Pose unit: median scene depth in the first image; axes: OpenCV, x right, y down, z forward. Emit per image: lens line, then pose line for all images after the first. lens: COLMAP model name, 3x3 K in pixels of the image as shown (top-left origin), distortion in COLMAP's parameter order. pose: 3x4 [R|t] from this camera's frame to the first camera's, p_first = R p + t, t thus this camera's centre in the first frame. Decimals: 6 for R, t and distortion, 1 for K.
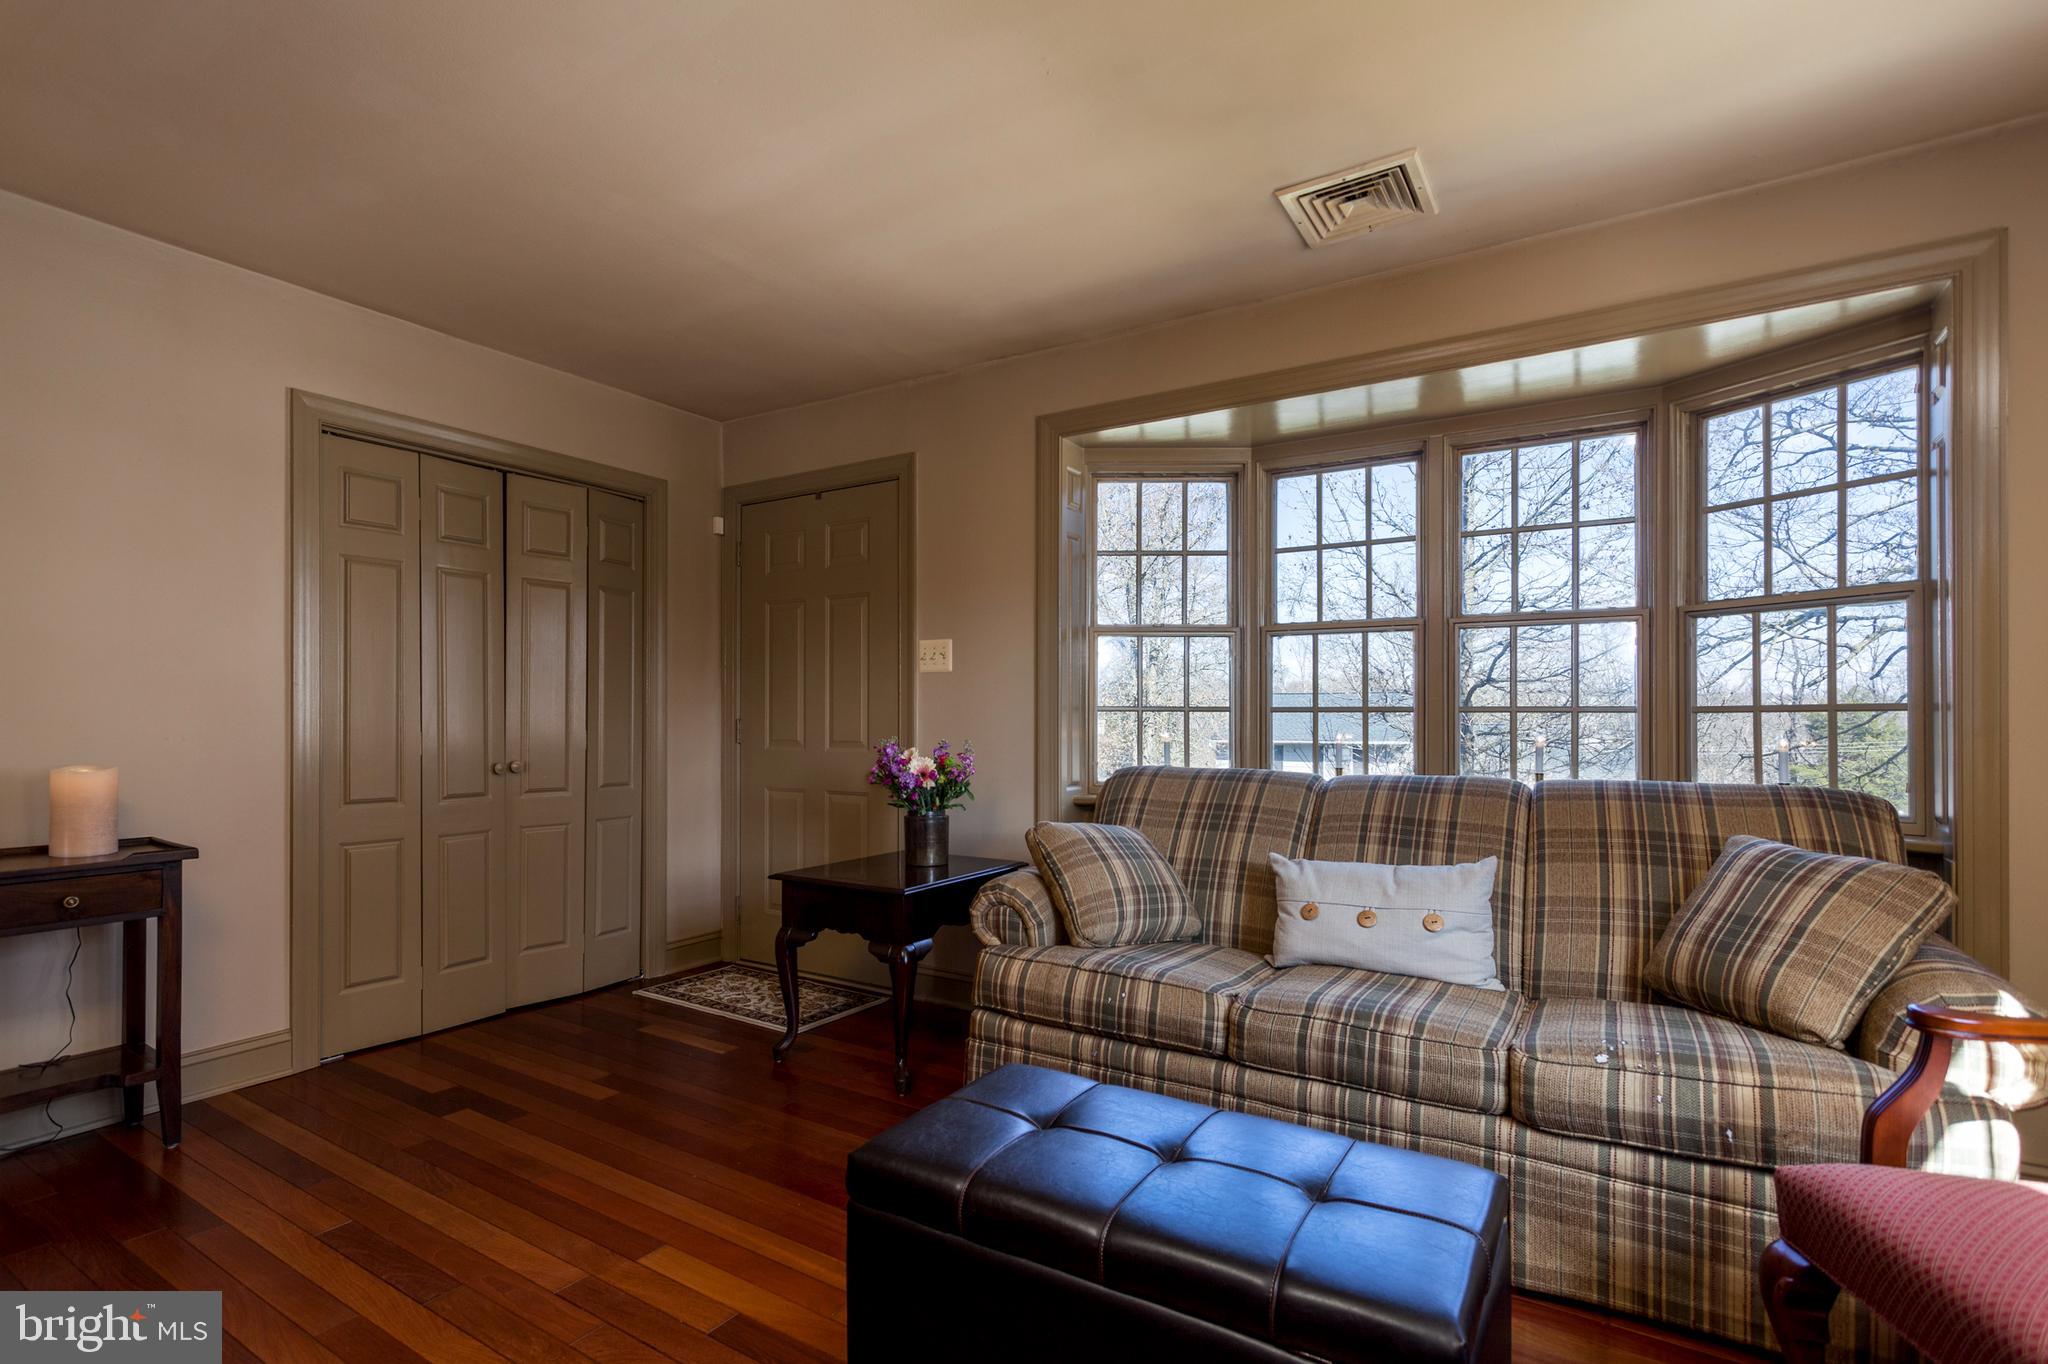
lens RADIAL K [[971.8, 0, 959.9], [0, 971.8, 719.1], [0, 0, 1]] dist [0.017132, -0.000330]
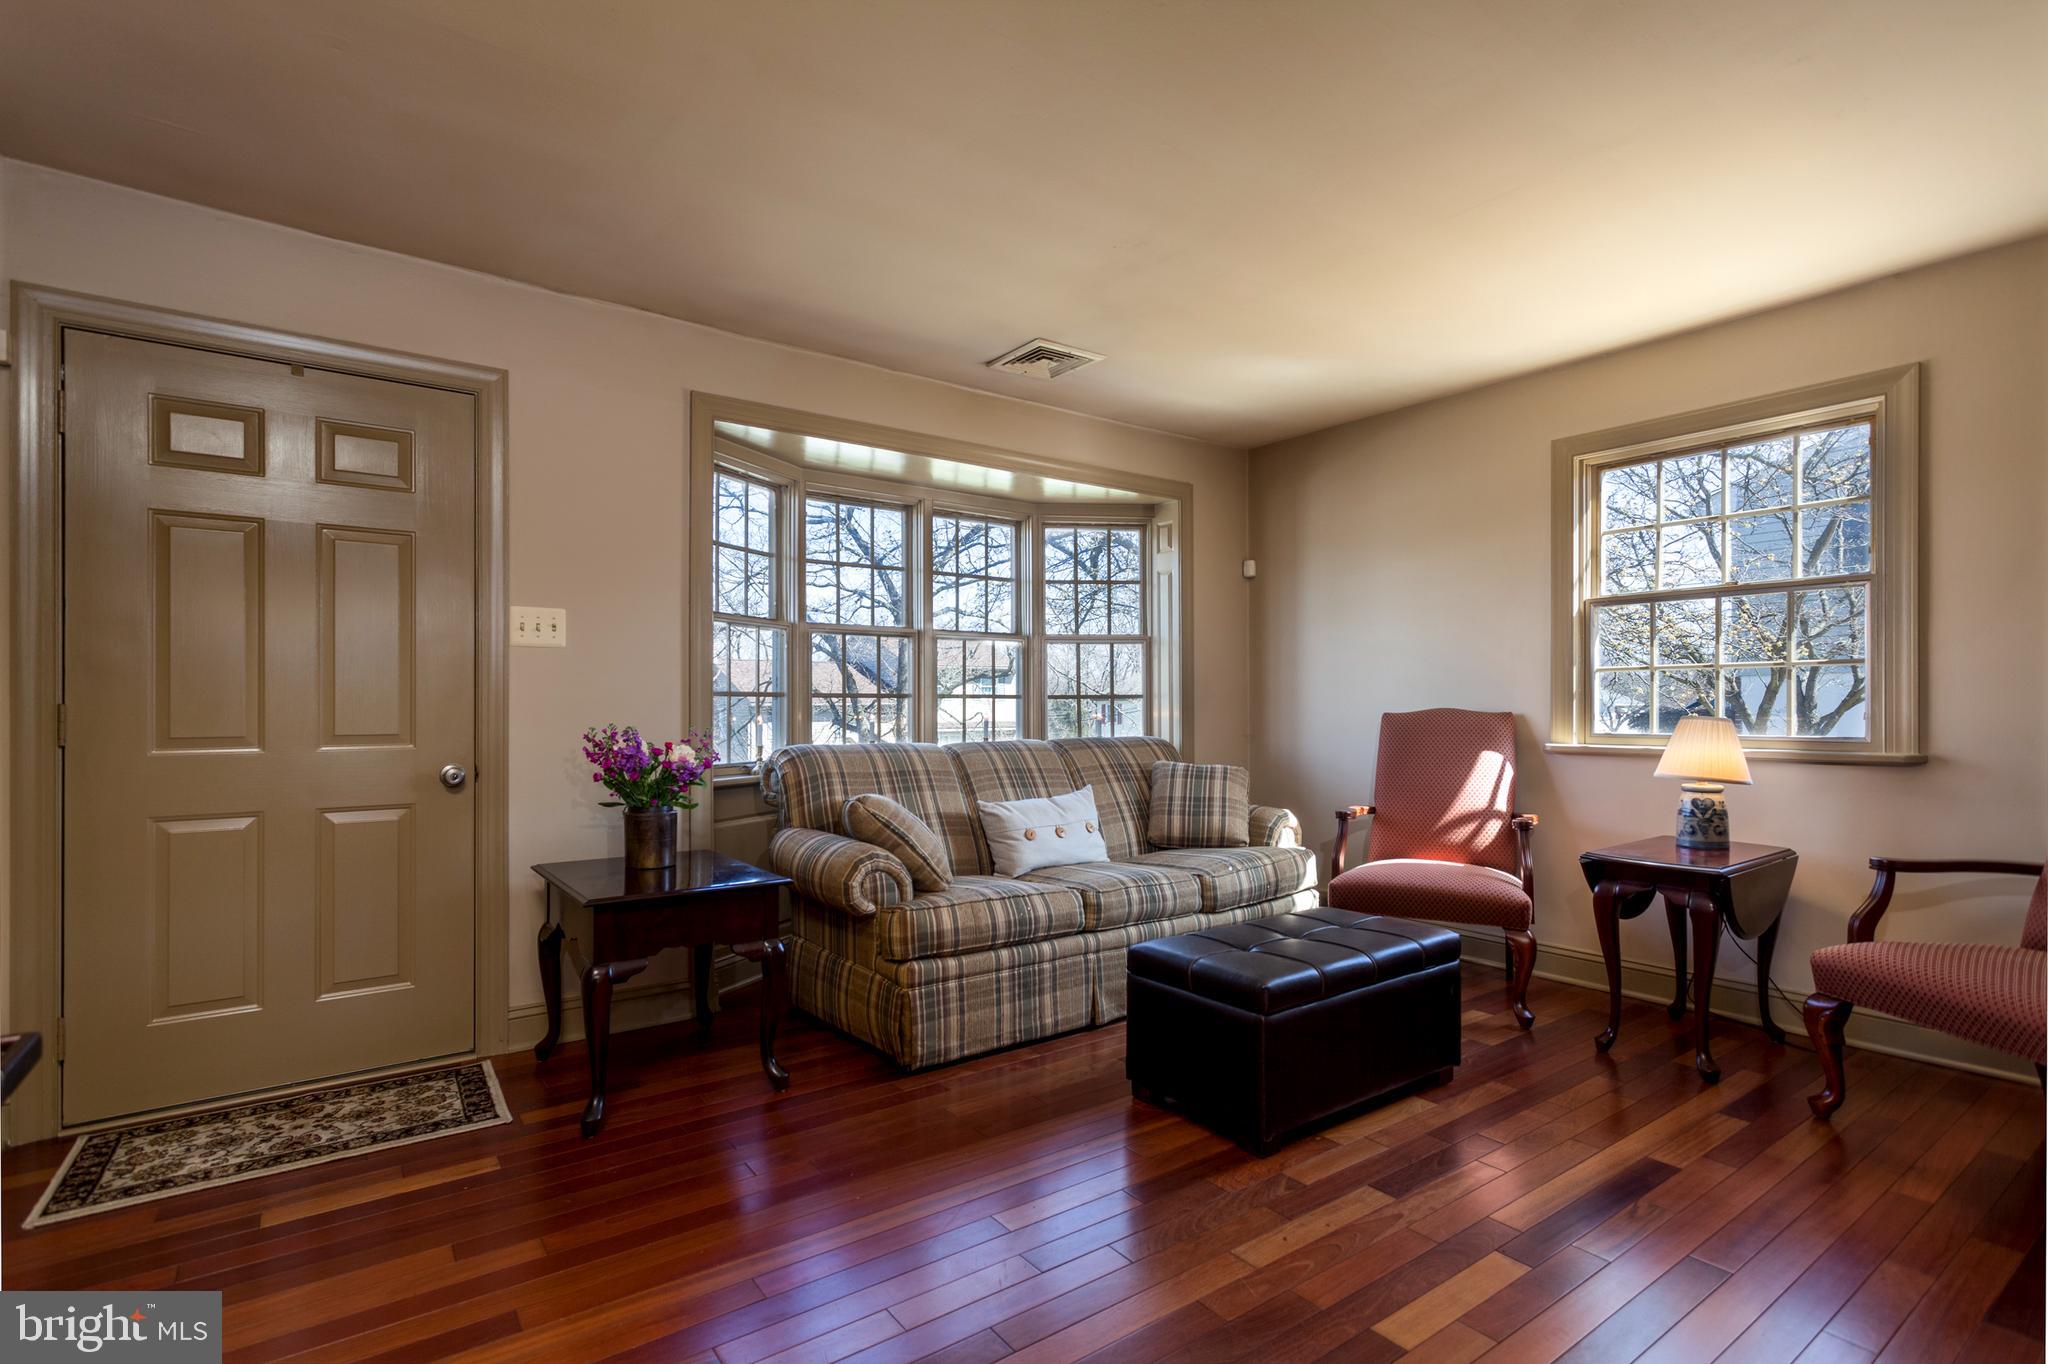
lens RADIAL K [[971.8, 0, 1026.2], [0, 971.8, 698.1], [0, 0, 1]] dist [0.017132, -0.000330]
pose [[0.353805, 0.002675, 0.935315, -1.045510], [-0.001952, 0.999996, -0.002122, -0.005375], [-0.935317, -0.001075, 0.353809, 0.504910]]
